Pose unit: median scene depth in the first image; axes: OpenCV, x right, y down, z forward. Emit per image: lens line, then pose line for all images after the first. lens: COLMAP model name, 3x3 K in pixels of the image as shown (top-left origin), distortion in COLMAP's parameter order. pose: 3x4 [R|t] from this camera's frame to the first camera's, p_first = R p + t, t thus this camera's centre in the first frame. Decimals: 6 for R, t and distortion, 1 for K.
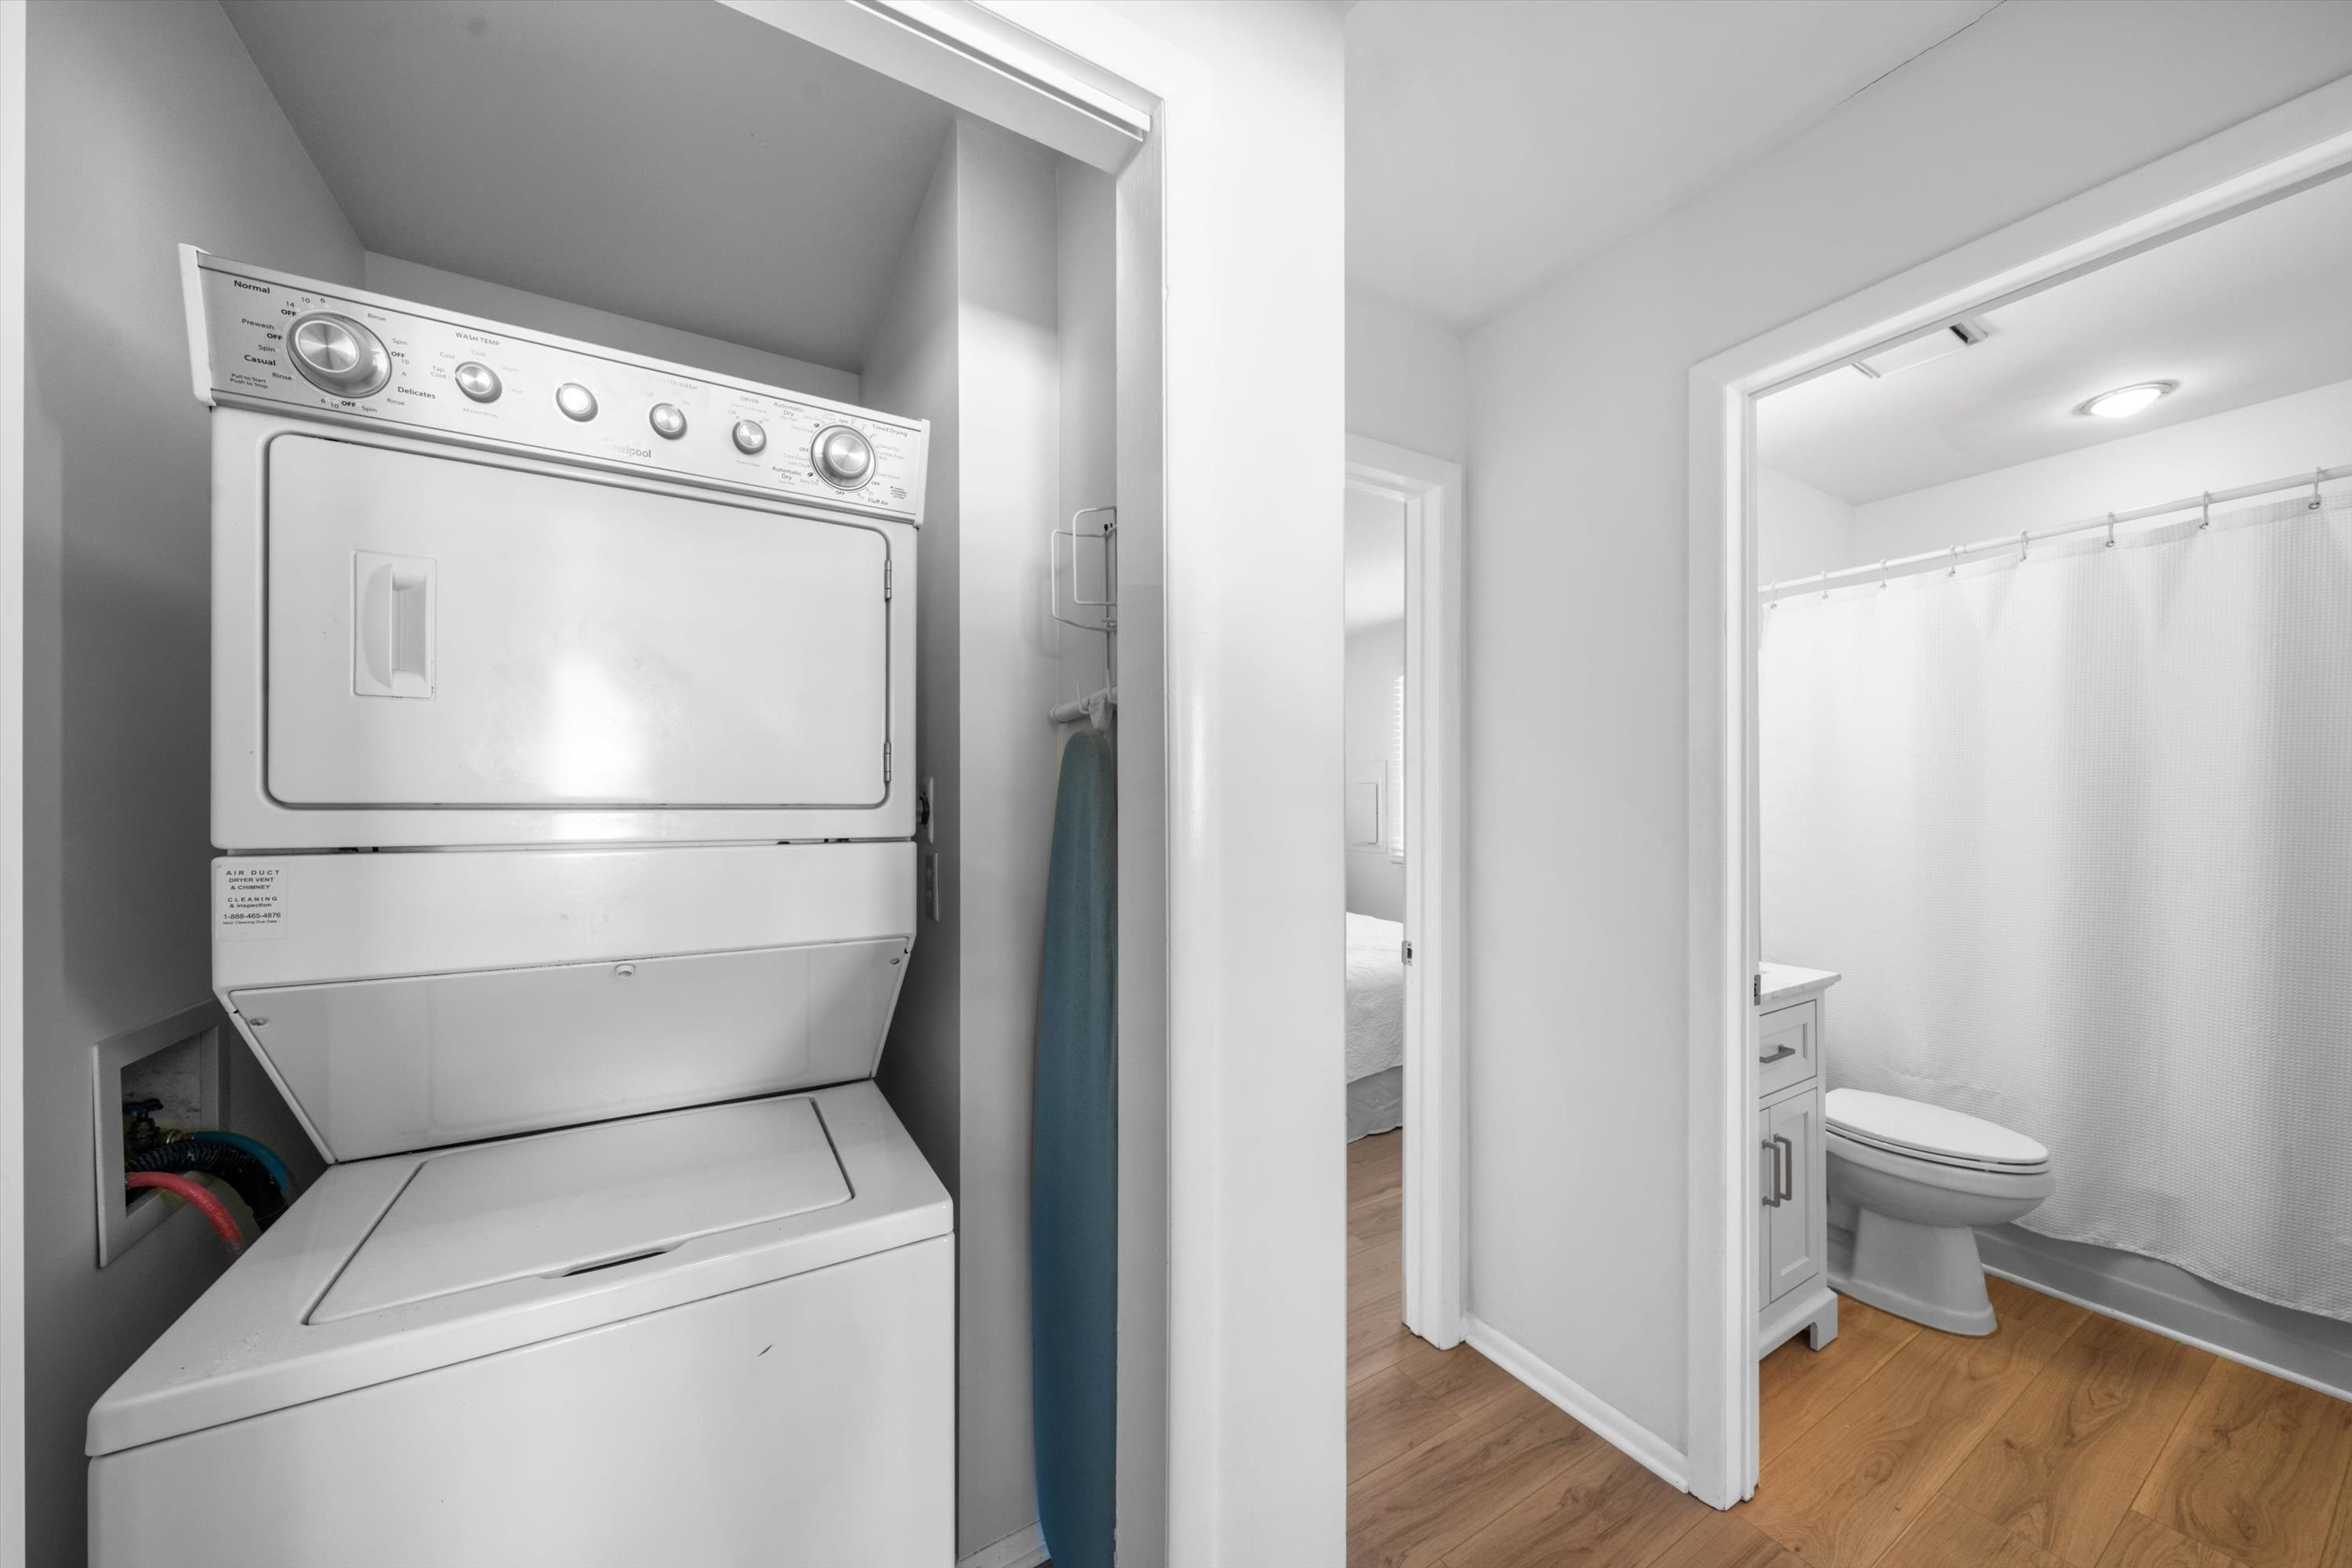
lens RADIAL K [[800.3, 0, 1171.7], [0, 800.3, 818.8], [0, 0, 1]] dist [-0.005680, -0.000239]
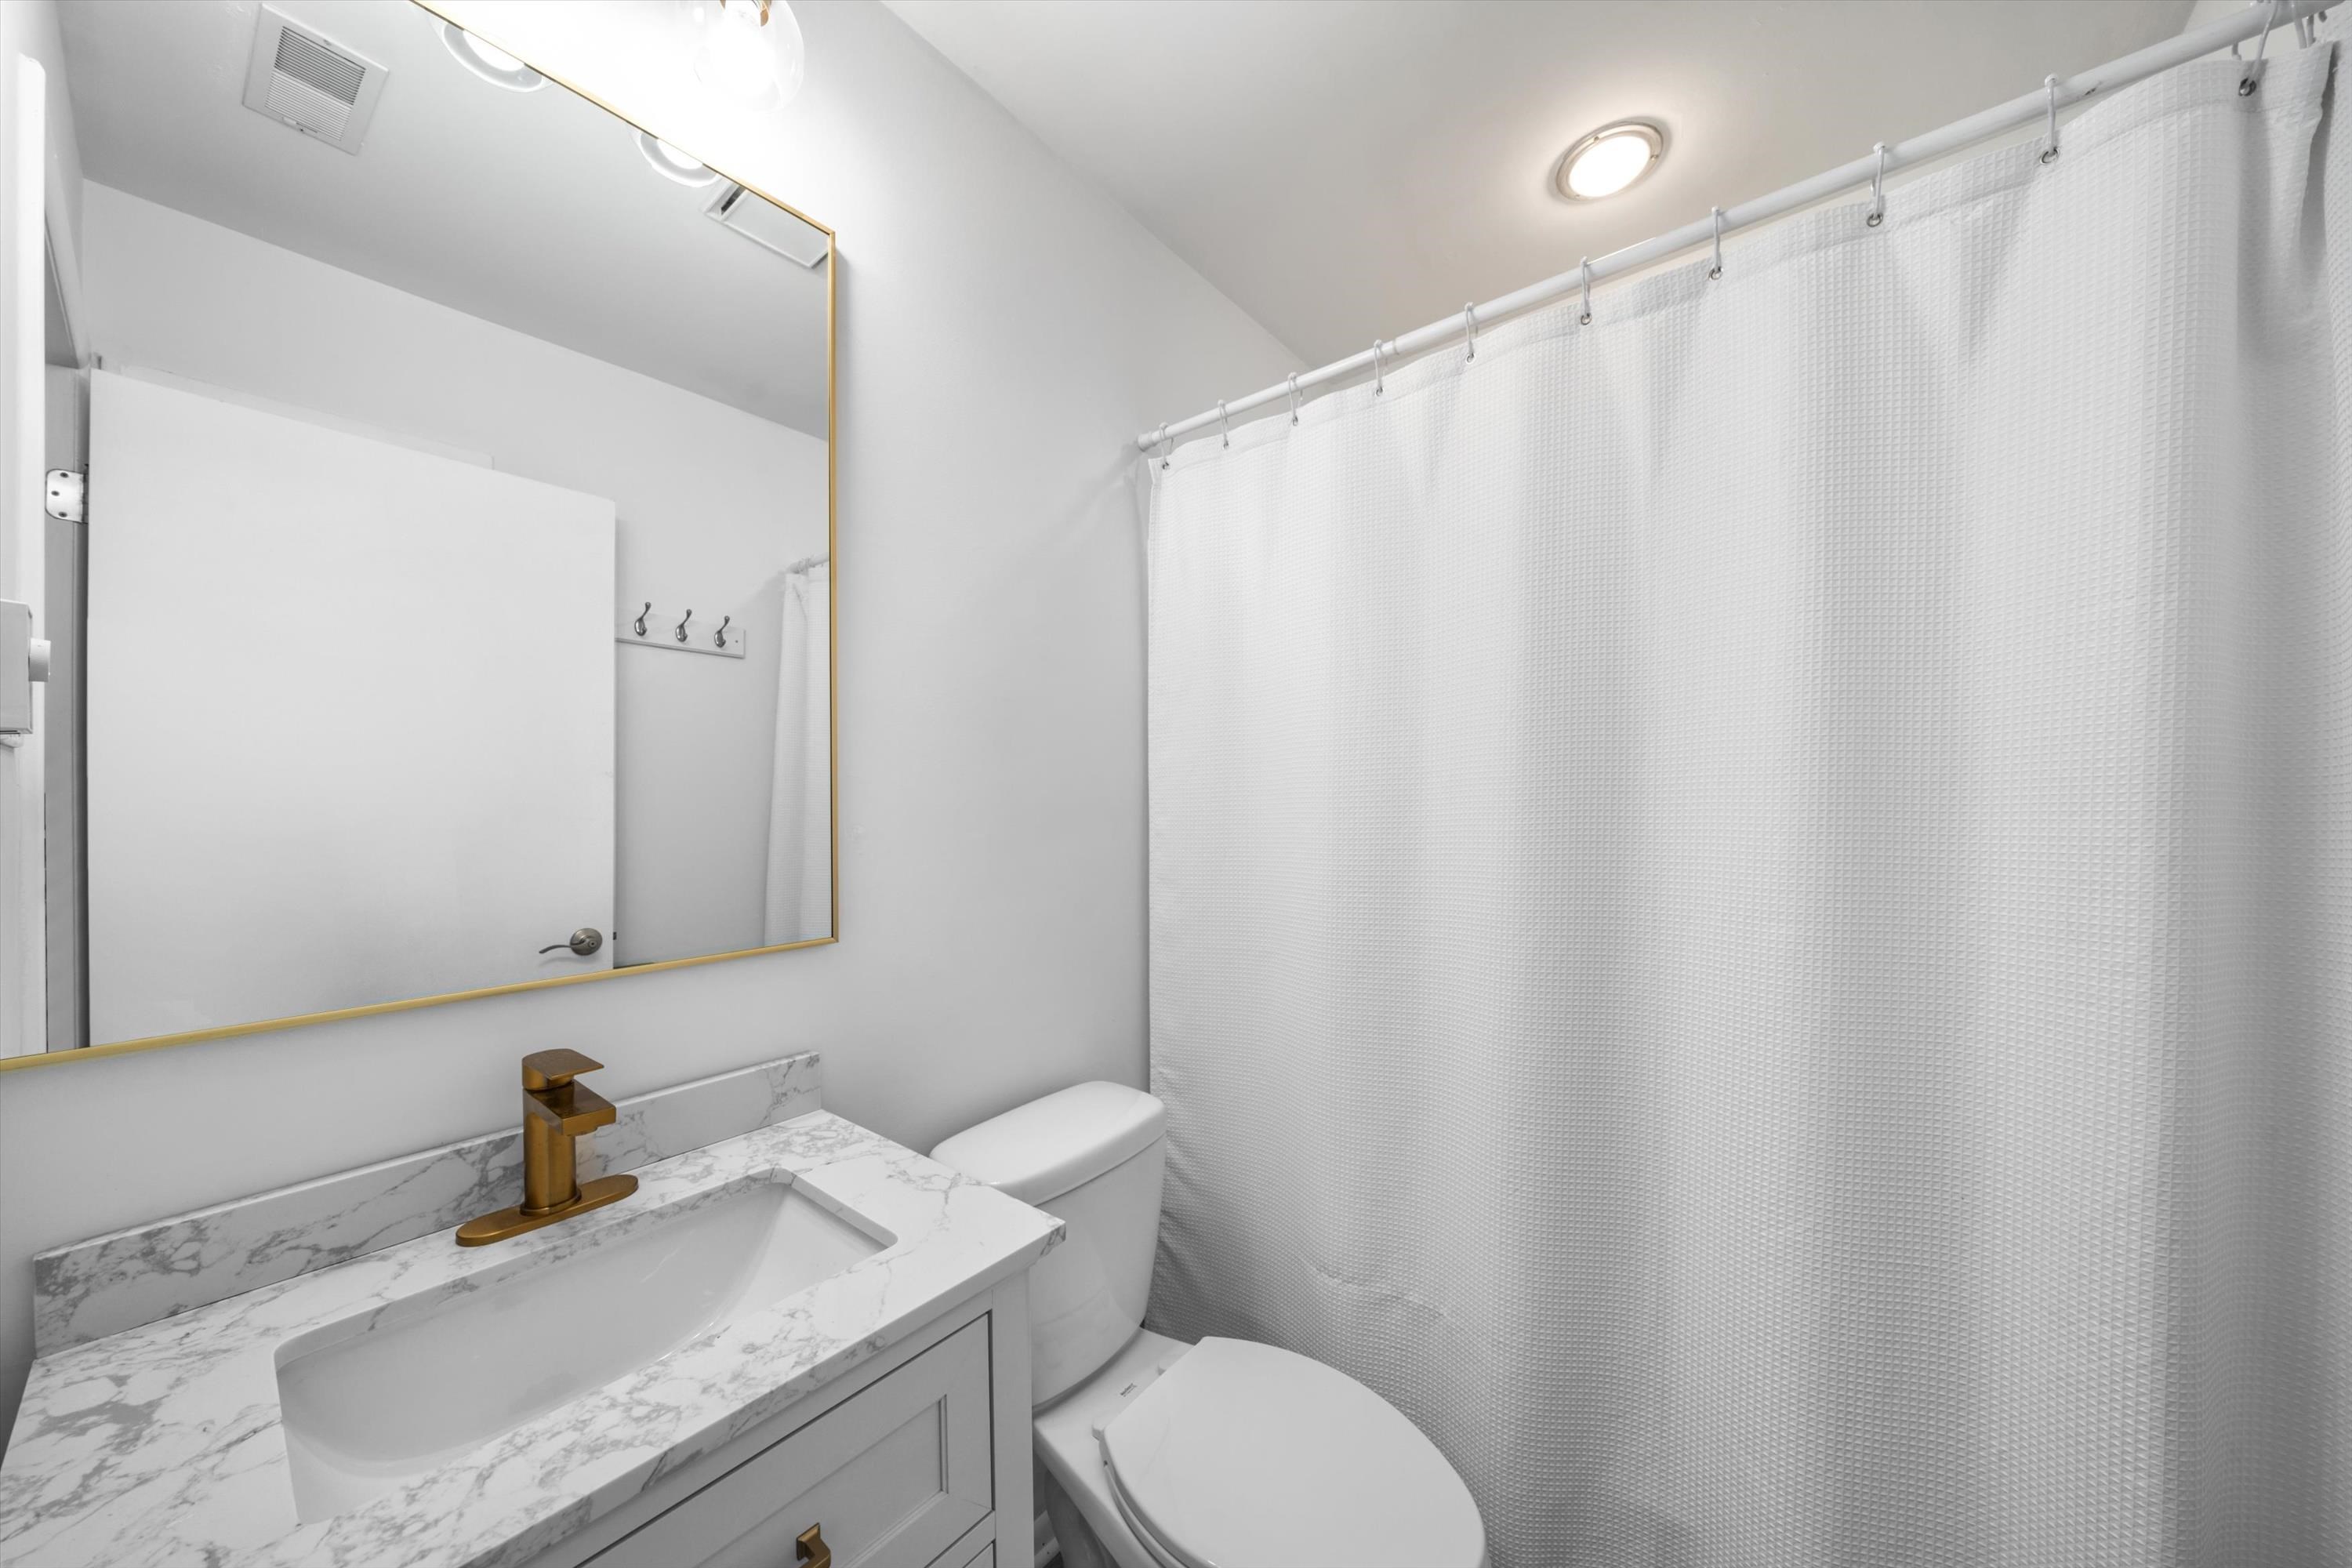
lens RADIAL K [[800.3, 0, 1171.7], [0, 800.3, 818.8], [0, 0, 1]] dist [-0.005680, -0.000239]
pose [[0.934428, -0.003193, 0.356139, 0.669626], [0.004689, 0.999983, -0.003338, -0.002857], [-0.356122, 0.004789, 0.934427, 0.548691]]
